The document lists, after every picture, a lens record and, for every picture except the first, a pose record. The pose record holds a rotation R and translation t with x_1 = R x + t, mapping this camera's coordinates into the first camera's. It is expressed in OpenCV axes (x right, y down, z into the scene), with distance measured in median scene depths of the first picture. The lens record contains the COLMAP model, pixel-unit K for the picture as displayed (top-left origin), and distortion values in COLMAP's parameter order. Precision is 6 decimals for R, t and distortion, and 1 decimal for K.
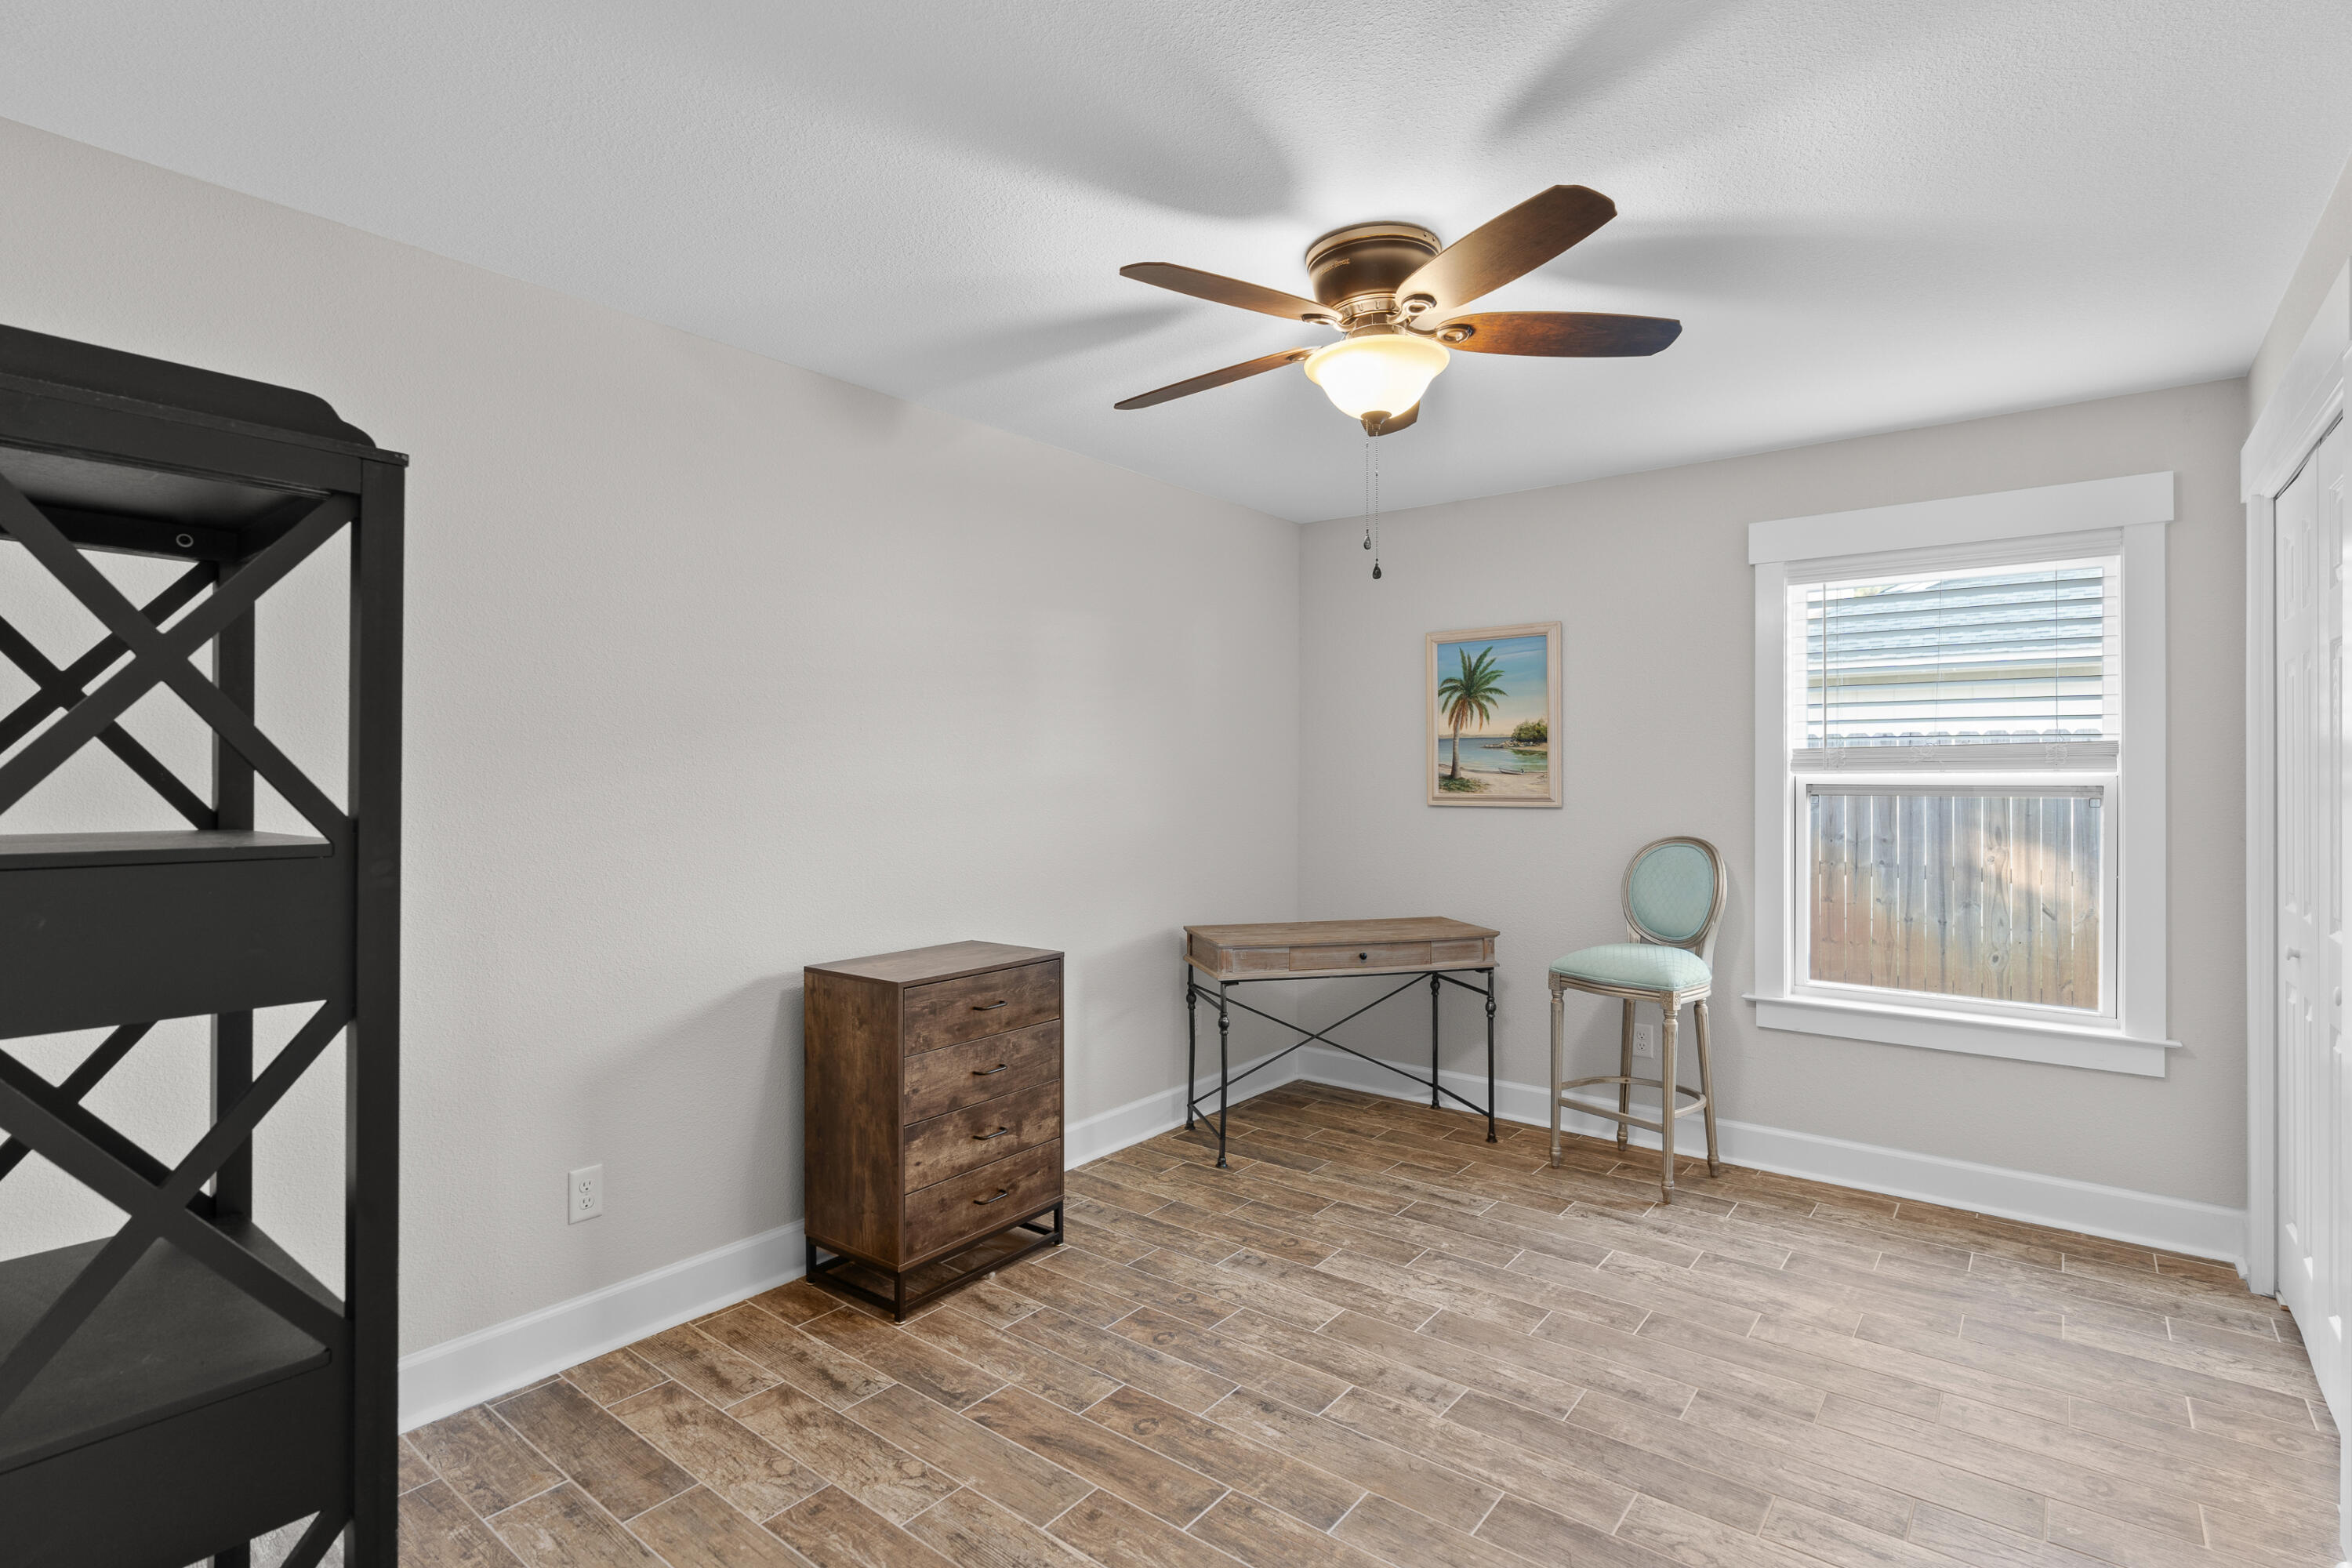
lens RADIAL K [[1108.3, 0, 1166.8], [0, 1108.3, 778.8], [0, 0, 1]] dist [-0.004580, 0.001049]
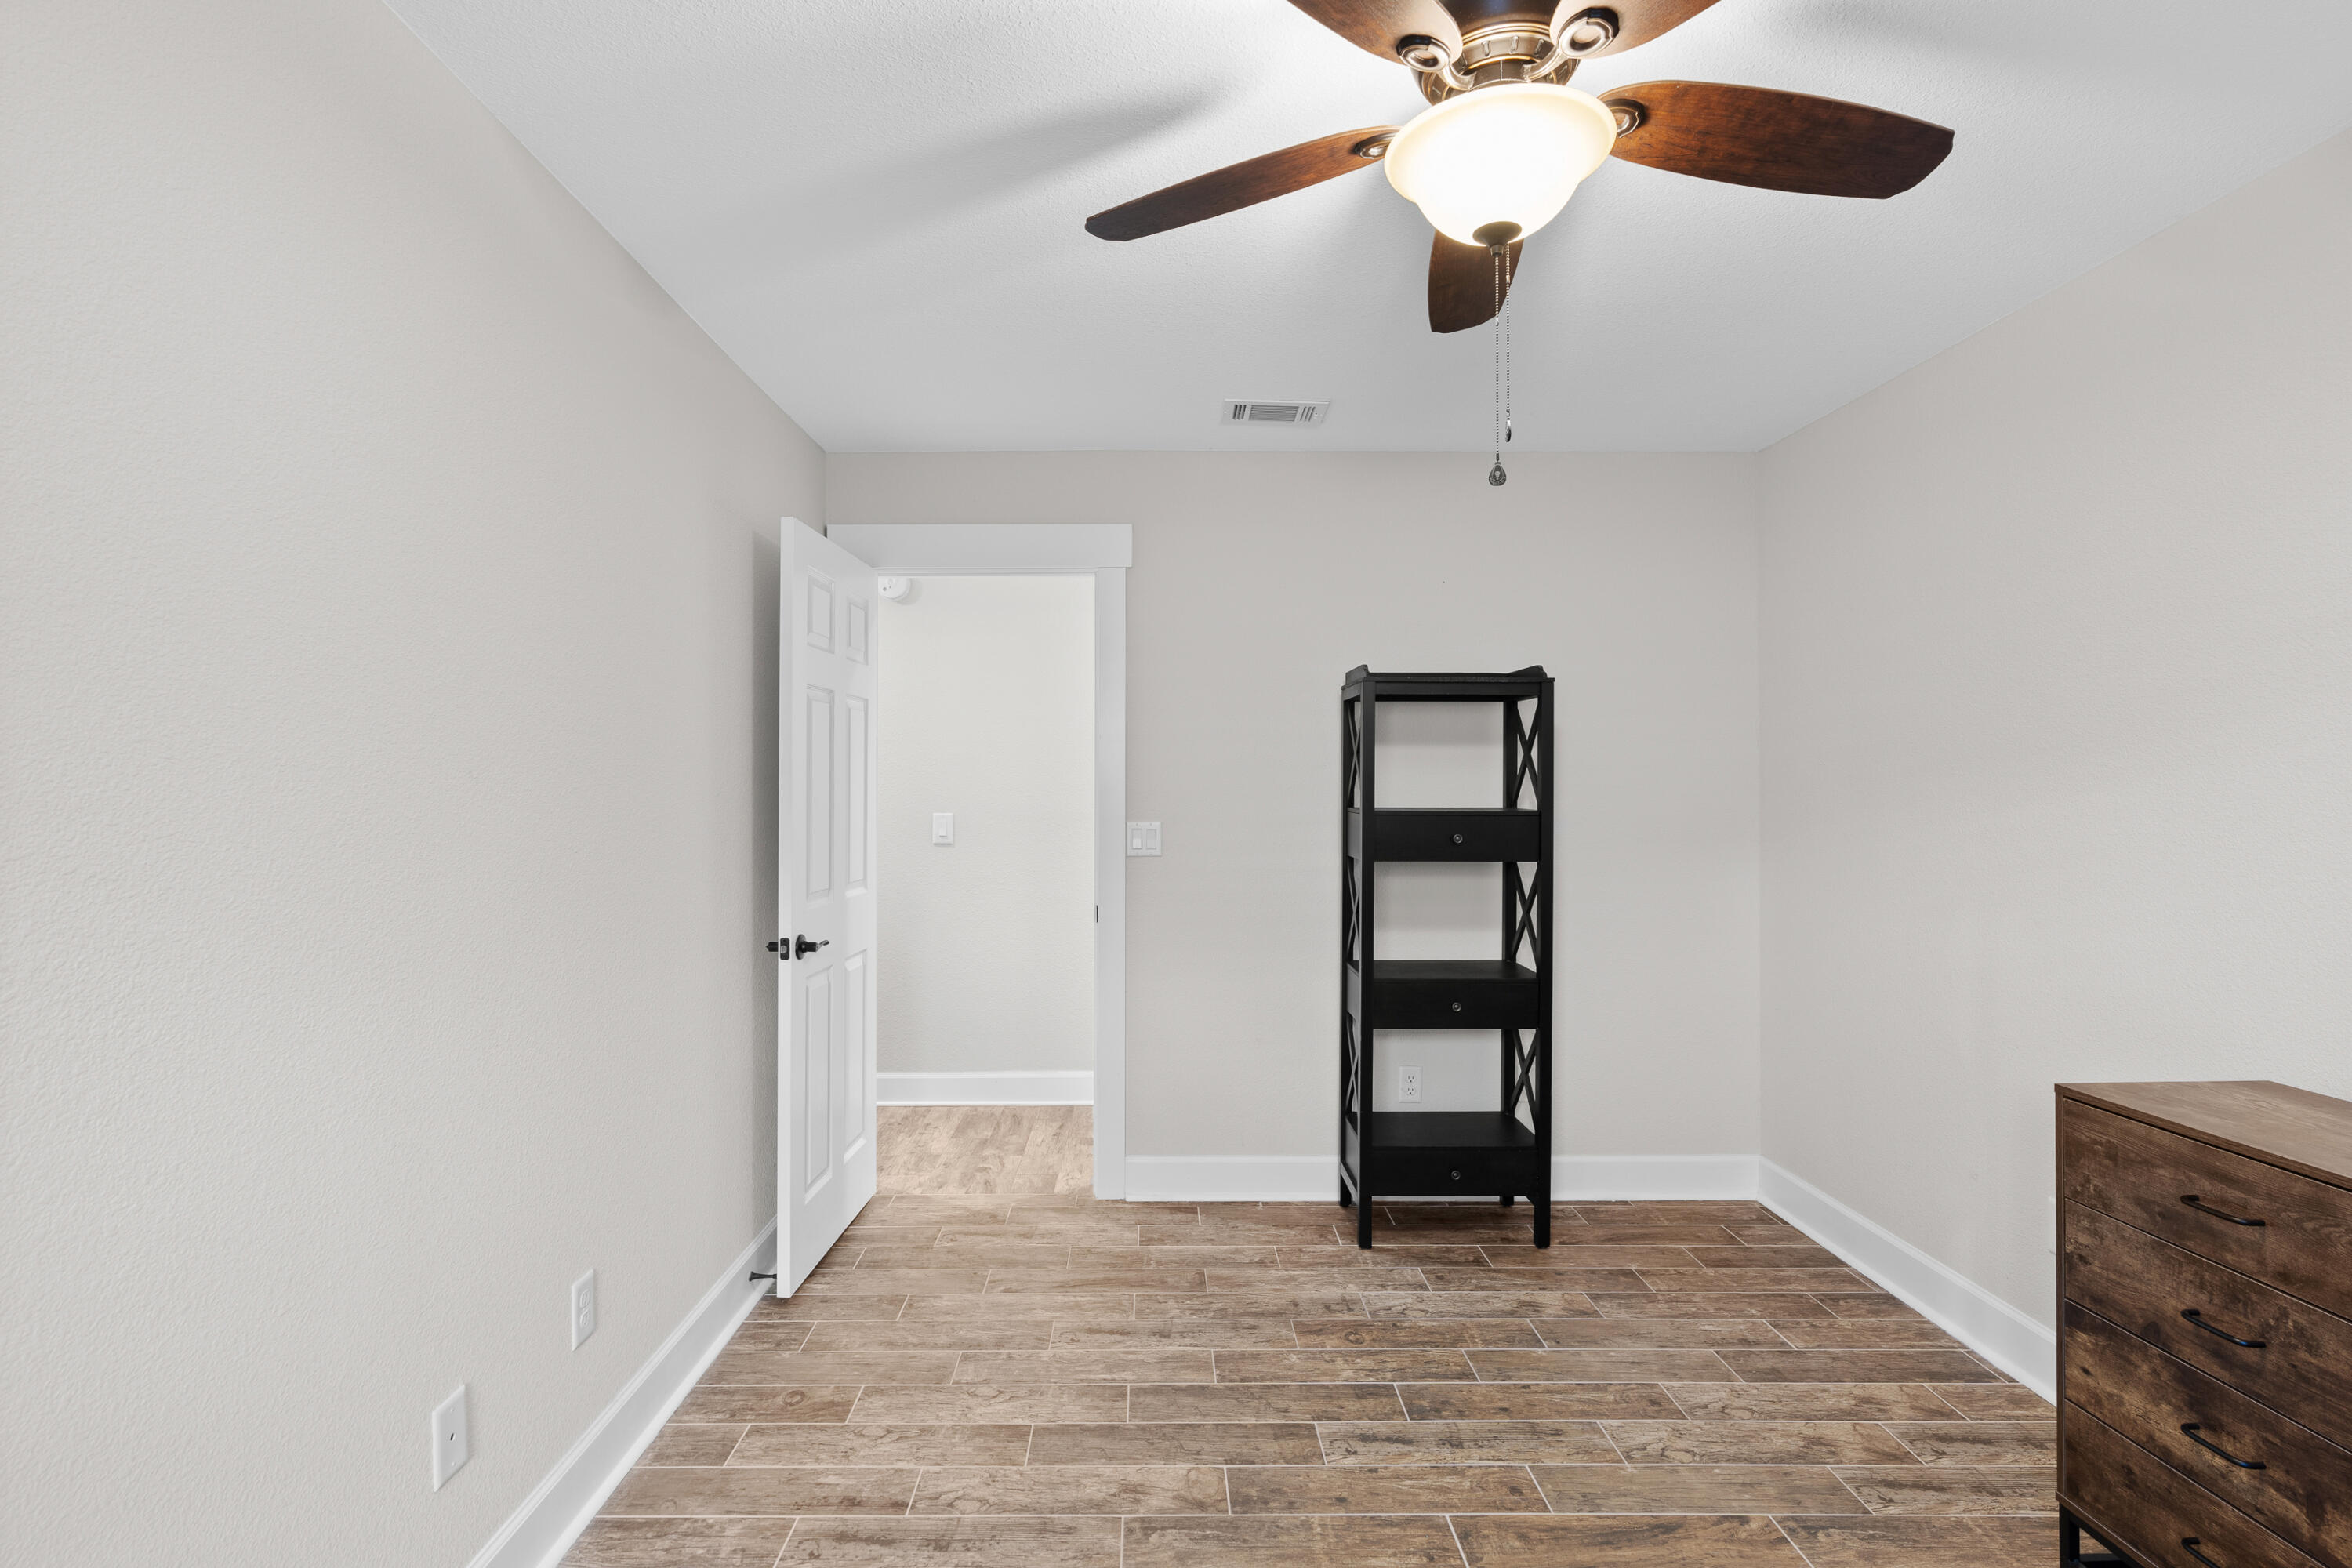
lens RADIAL K [[1108.3, 0, 1166.8], [0, 1108.3, 778.8], [0, 0, 1]] dist [-0.004580, 0.001049]
pose [[-0.770109, -0.007641, -0.637867, 0.675710], [-0.001301, 0.999945, -0.010407, -0.001361], [0.637911, -0.007185, -0.770076, 1.250044]]
